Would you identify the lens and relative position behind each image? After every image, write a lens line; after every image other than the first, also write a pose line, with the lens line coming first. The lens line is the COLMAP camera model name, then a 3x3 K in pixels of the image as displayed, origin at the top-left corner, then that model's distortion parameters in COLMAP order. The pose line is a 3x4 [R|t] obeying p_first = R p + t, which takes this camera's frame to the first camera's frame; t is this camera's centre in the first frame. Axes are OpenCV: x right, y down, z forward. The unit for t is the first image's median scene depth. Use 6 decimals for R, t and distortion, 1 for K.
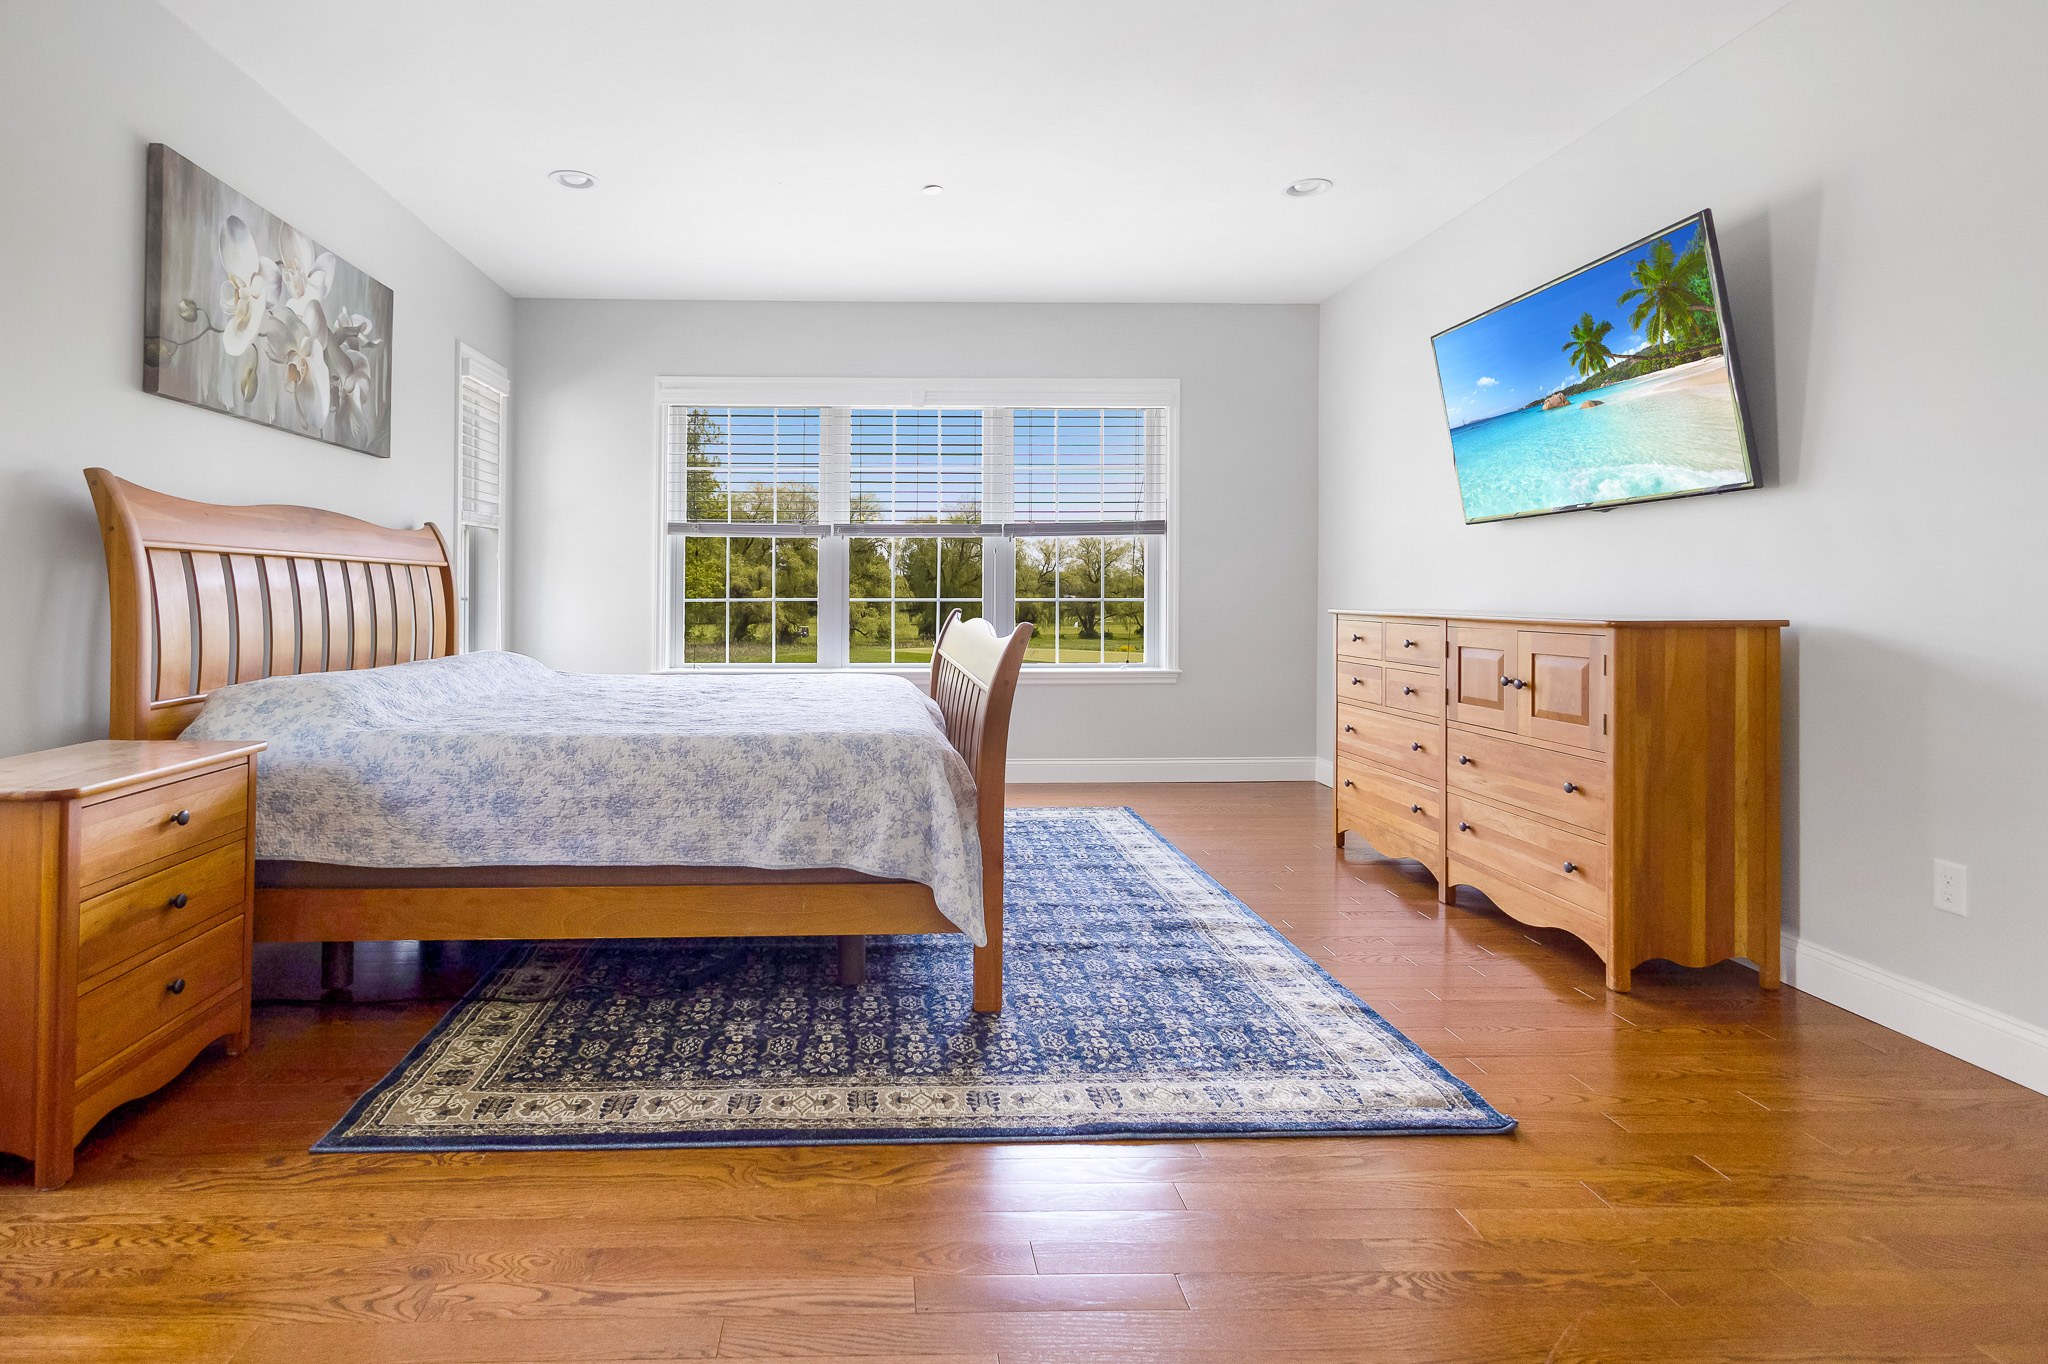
lens RADIAL K [[981.6, 0, 859.7], [0, 981.6, 589.3], [0, 0, 1]] dist [0.016666, -0.002795]
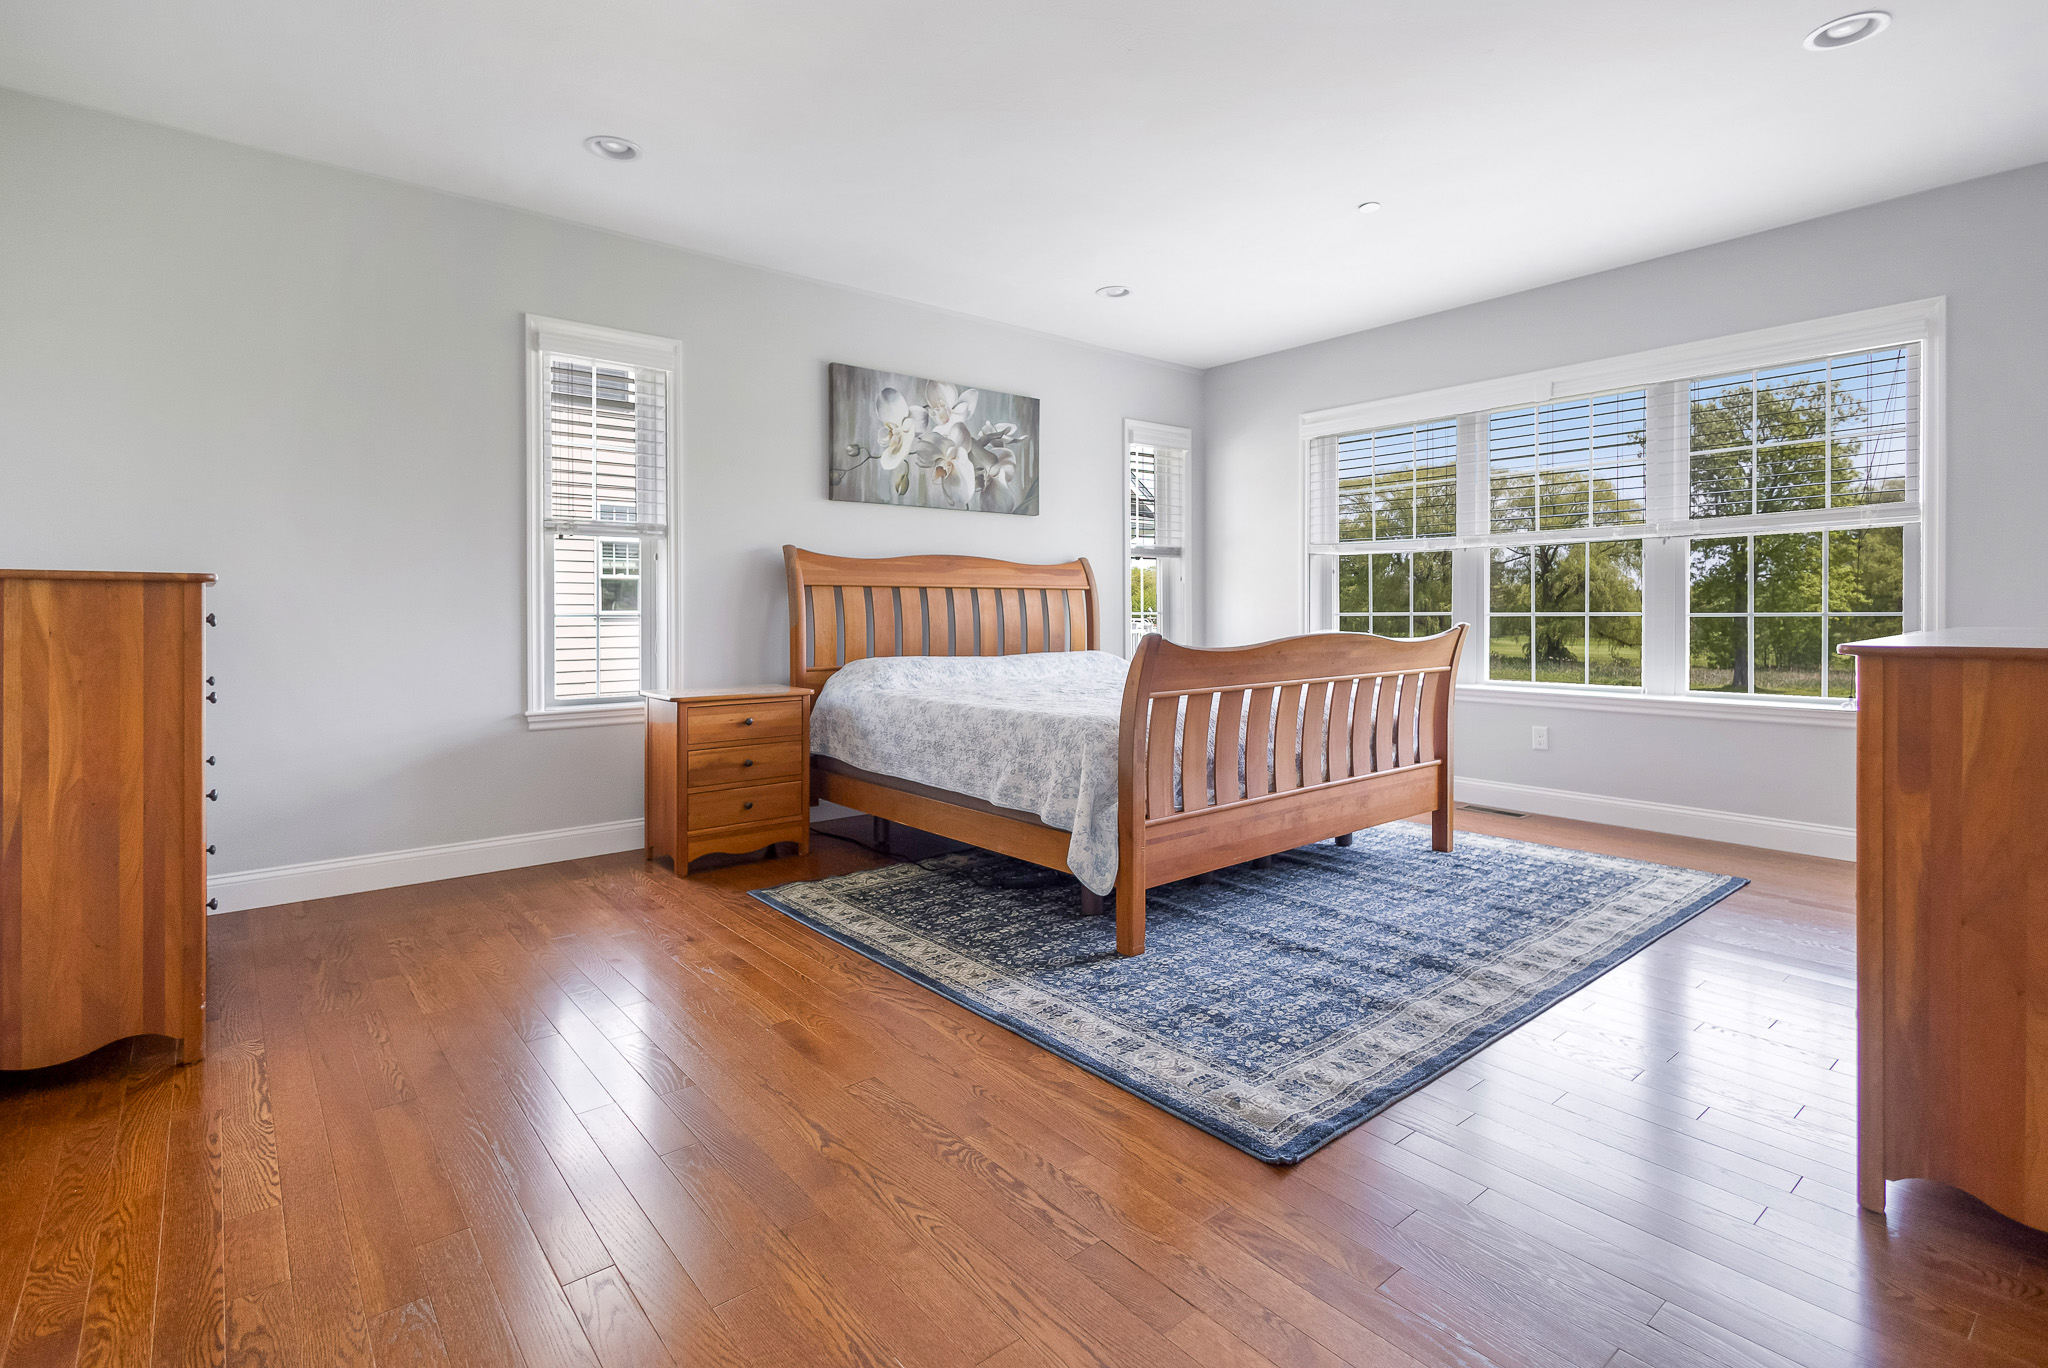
lens RADIAL K [[981.6, 0, 1067.0], [0, 981.6, 613.1], [0, 0, 1]] dist [0.016666, -0.002795]
pose [[0.641175, -0.001324, -0.767394, 1.006353], [0.005285, 0.999982, 0.002690, 0.007748], [0.767377, -0.005781, 0.641171, 0.178613]]
